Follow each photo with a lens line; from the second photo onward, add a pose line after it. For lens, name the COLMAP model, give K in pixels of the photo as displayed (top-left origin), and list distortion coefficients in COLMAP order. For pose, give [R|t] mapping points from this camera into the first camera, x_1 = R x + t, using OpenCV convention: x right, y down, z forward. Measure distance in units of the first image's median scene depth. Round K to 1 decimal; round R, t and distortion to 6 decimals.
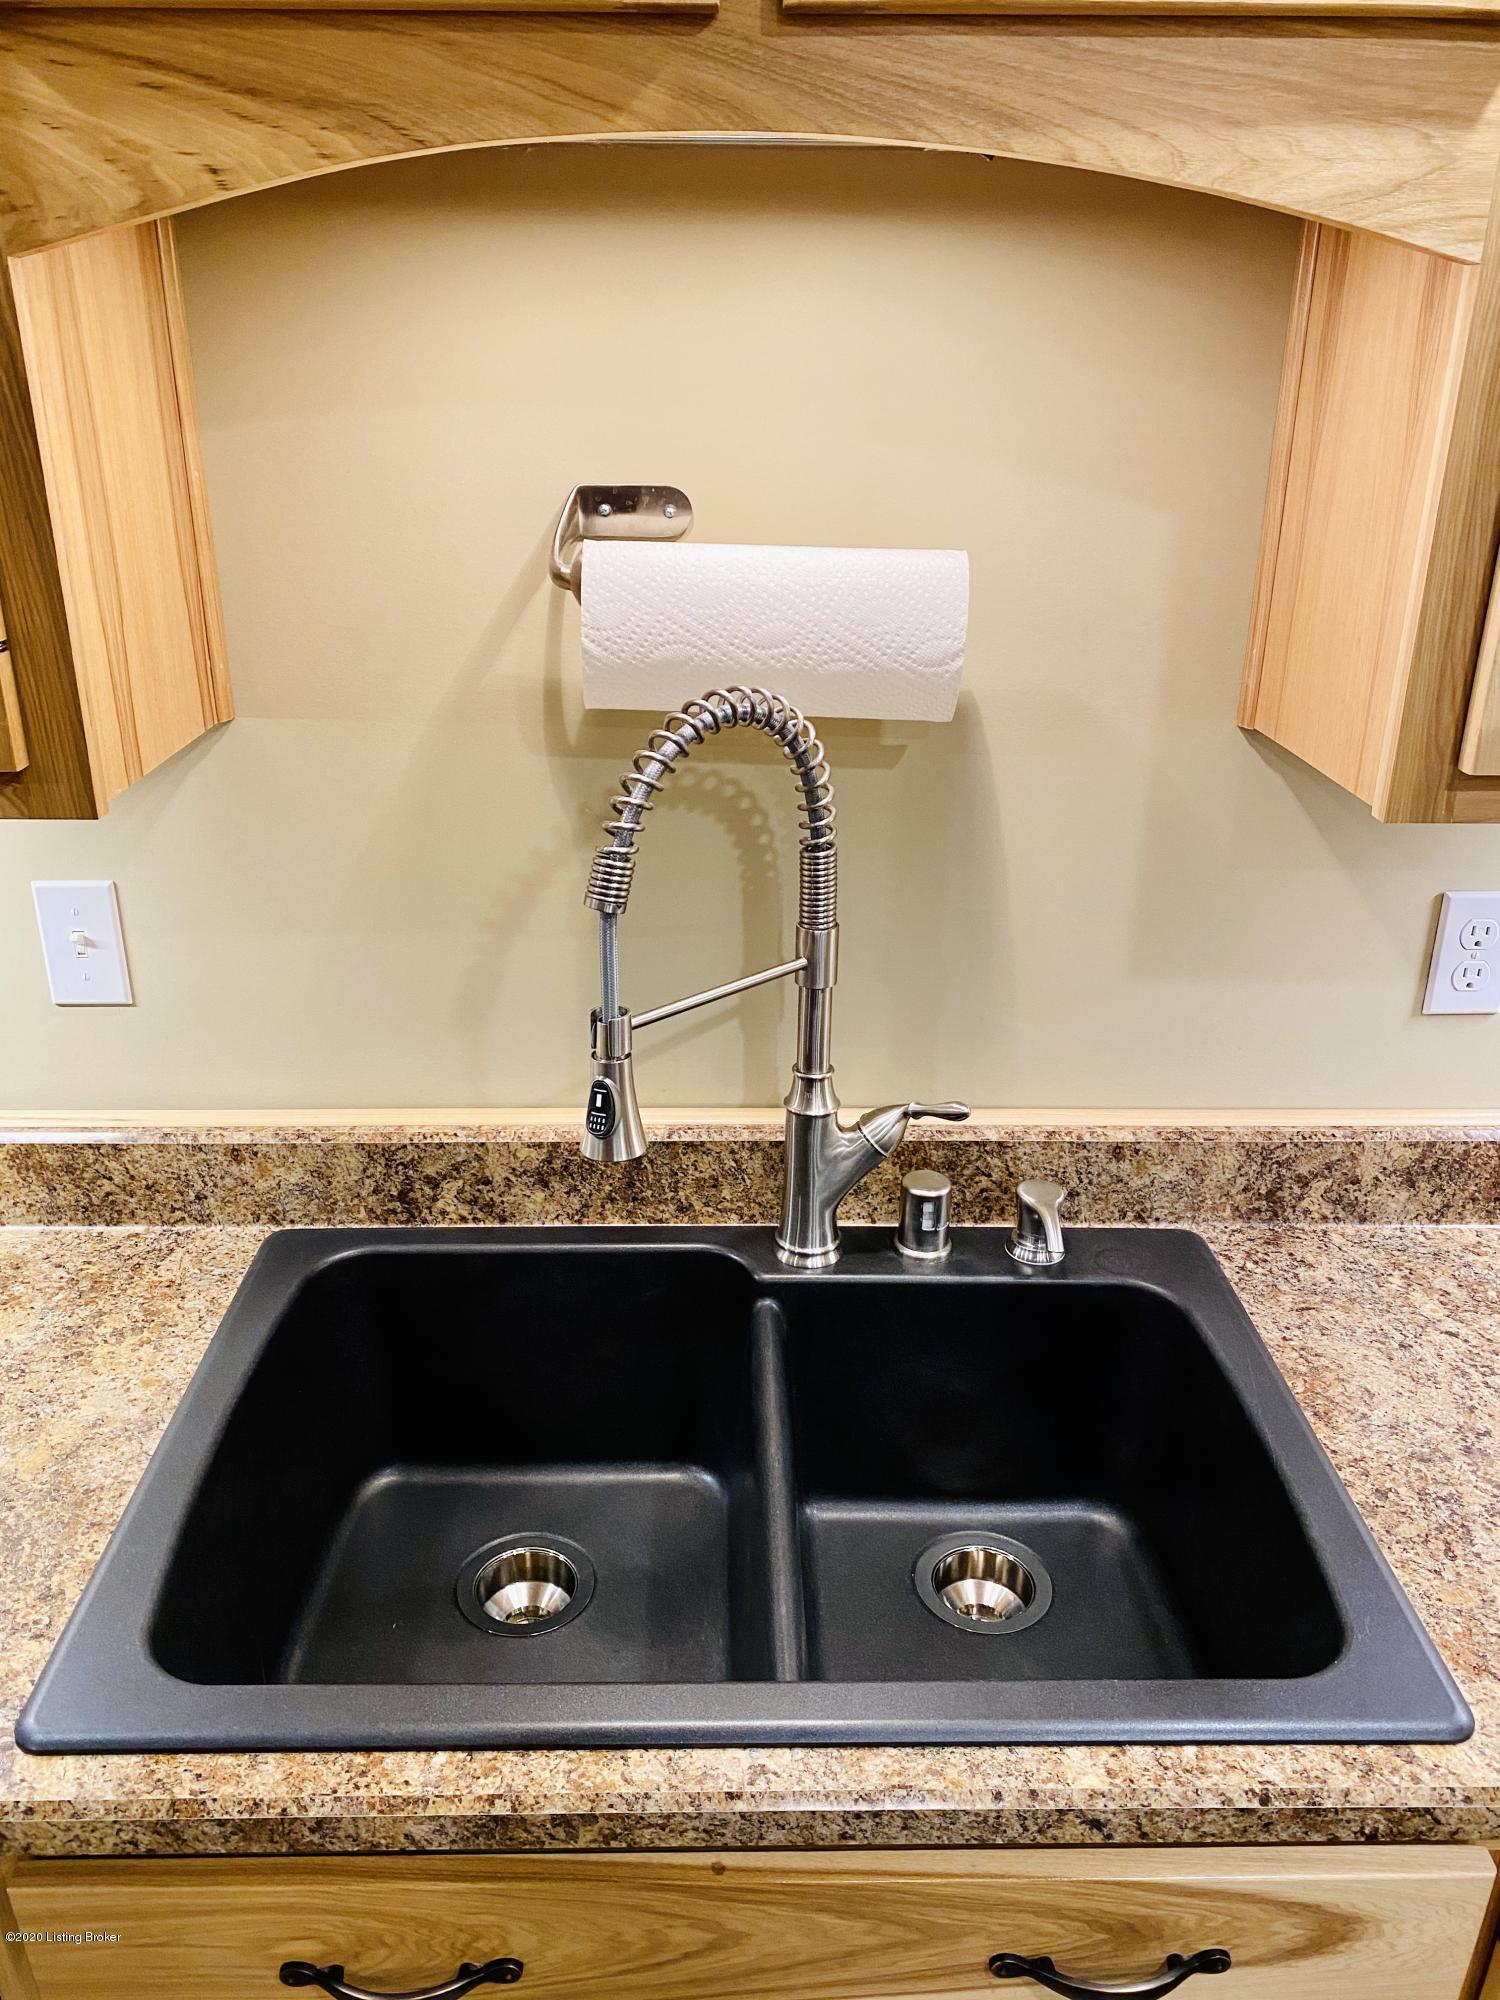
lens RADIAL K [[1504.0, 0, 740.8], [0, 1504.0, 994.4], [0, 0, 1]] dist [0.004582, 0.001594]
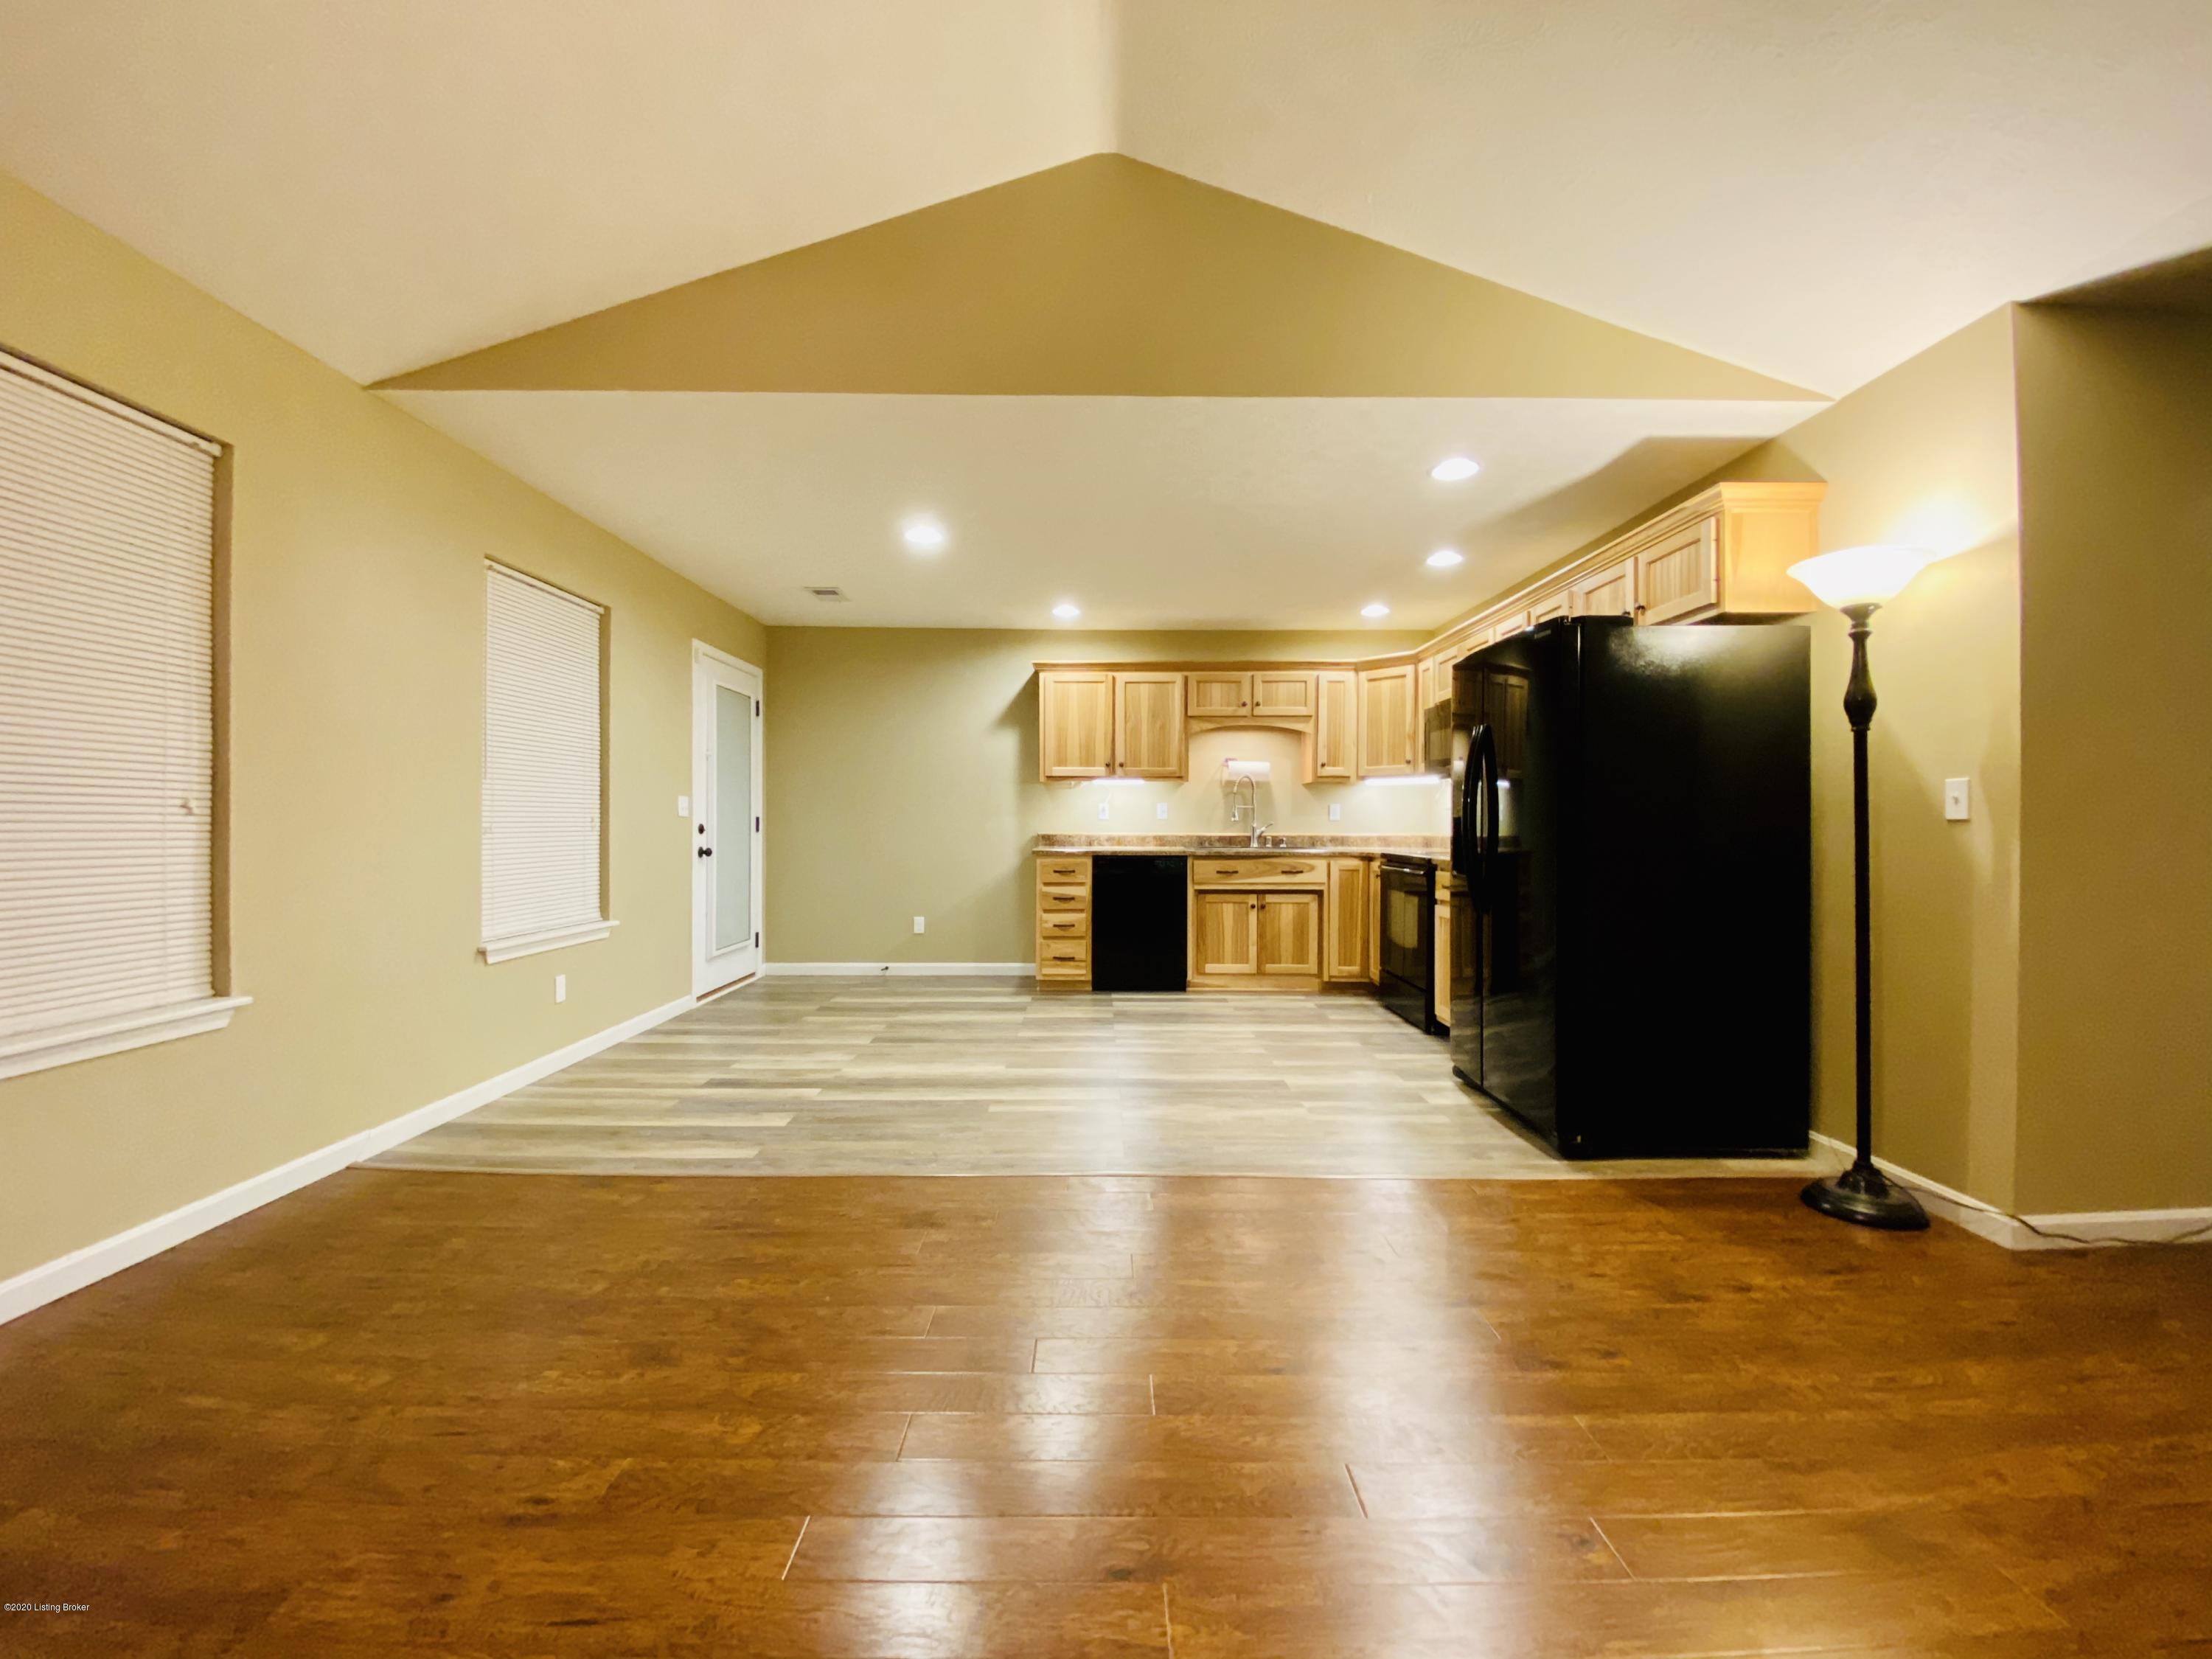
lens RADIAL K [[892.5, 0, 1110.8], [0, 892.5, 819.5], [0, 0, 1]] dist [0.005726, -0.013094]
pose [[0.999852, -0.004233, -0.016703, -0.682878], [-0.002304, 0.927827, -0.373004, 1.927444], [0.017076, 0.372987, 0.927679, -3.709864]]
